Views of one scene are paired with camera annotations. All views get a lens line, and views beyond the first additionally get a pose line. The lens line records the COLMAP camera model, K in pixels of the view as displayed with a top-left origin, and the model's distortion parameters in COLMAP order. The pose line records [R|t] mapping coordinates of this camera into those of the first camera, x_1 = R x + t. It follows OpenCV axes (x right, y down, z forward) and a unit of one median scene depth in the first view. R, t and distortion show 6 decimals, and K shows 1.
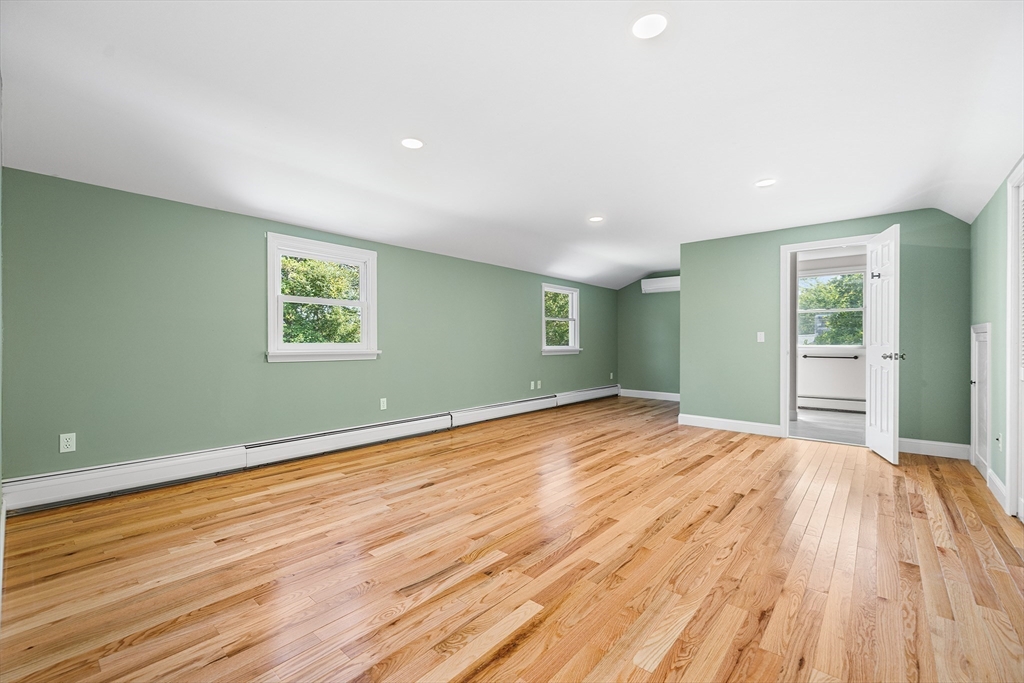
lens RADIAL K [[433.6, 0, 510.3], [0, 433.6, 340.5], [0, 0, 1]] dist [0.000153, -0.000414]
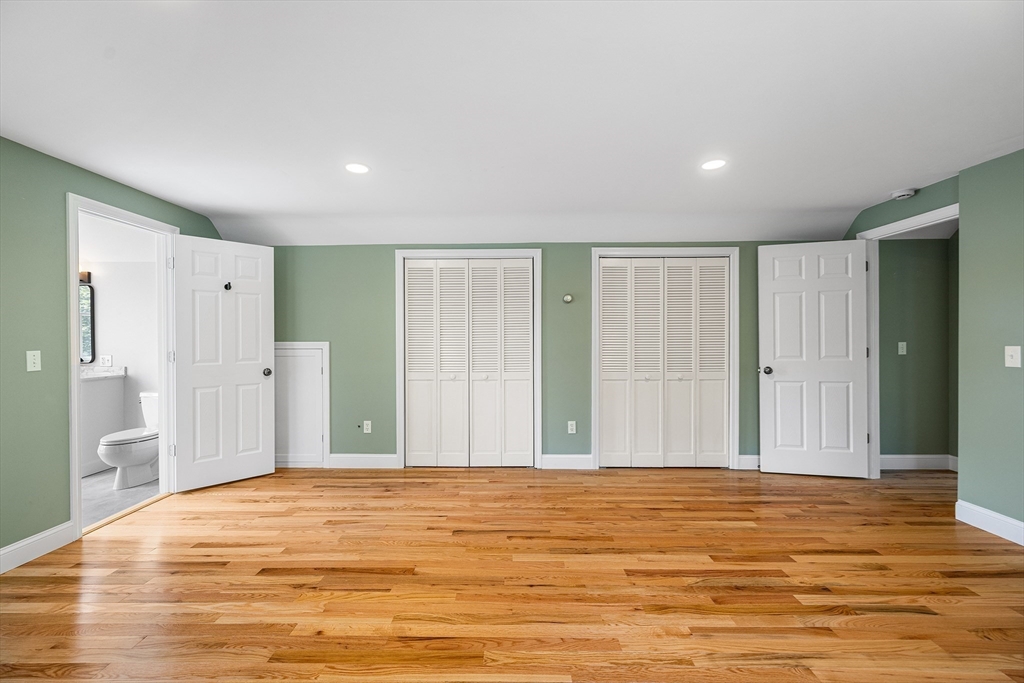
lens RADIAL K [[433.6, 0, 508.1], [0, 433.6, 341.5], [0, 0, 1]] dist [0.000153, -0.000414]
pose [[-0.639828, -0.004664, 0.768504, -0.281838], [0.000942, 0.999976, 0.006853, -0.060437], [-0.768517, 0.005109, -0.639809, 1.754321]]
